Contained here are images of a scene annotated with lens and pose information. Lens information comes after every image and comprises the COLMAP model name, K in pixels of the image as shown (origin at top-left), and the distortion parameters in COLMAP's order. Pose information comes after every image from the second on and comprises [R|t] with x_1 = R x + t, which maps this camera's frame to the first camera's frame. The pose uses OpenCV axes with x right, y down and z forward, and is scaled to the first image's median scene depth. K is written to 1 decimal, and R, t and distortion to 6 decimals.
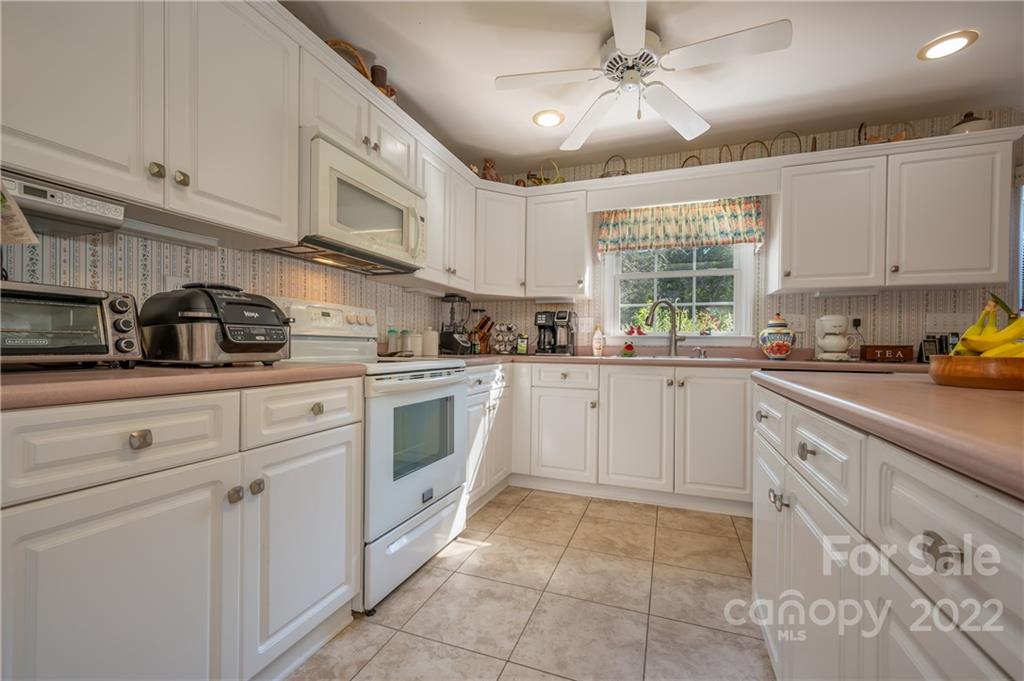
lens RADIAL K [[435.0, 0, 511.5], [0, 435.0, 346.4], [0, 0, 1]] dist [-0.001233, -0.000027]
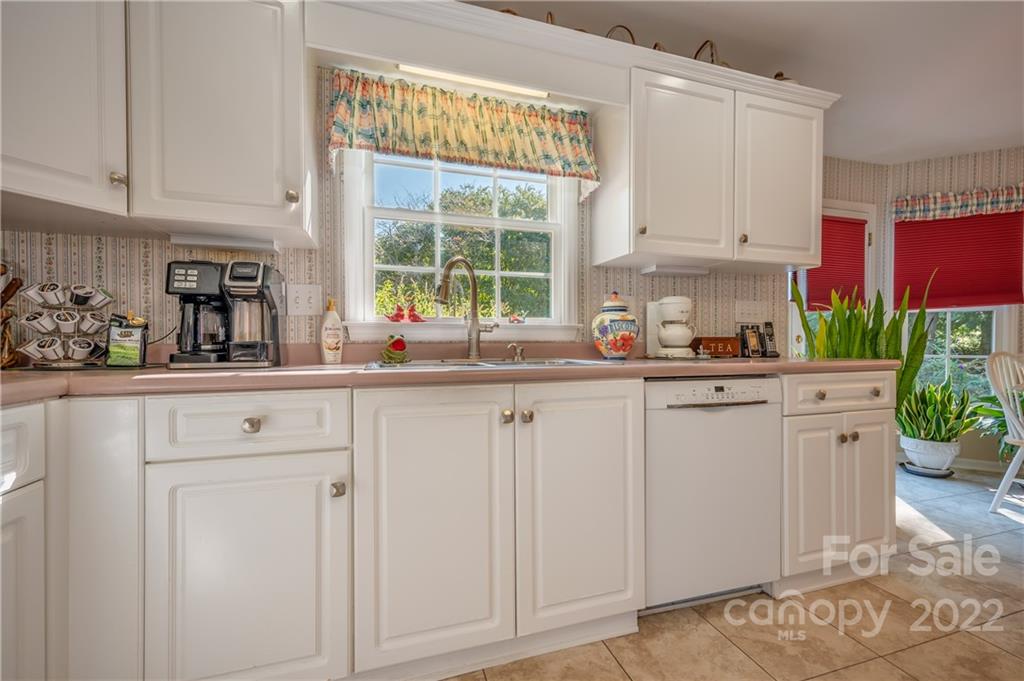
lens RADIAL K [[407.2, 0, 504.1], [0, 407.2, 346.1], [0, 0, 1]] dist [0.007843, 0.000459]
pose [[0.789531, -0.019214, 0.613410, 0.069565], [0.012790, 0.999808, 0.014855, -0.001779], [-0.613578, -0.003883, 0.789625, 0.530805]]
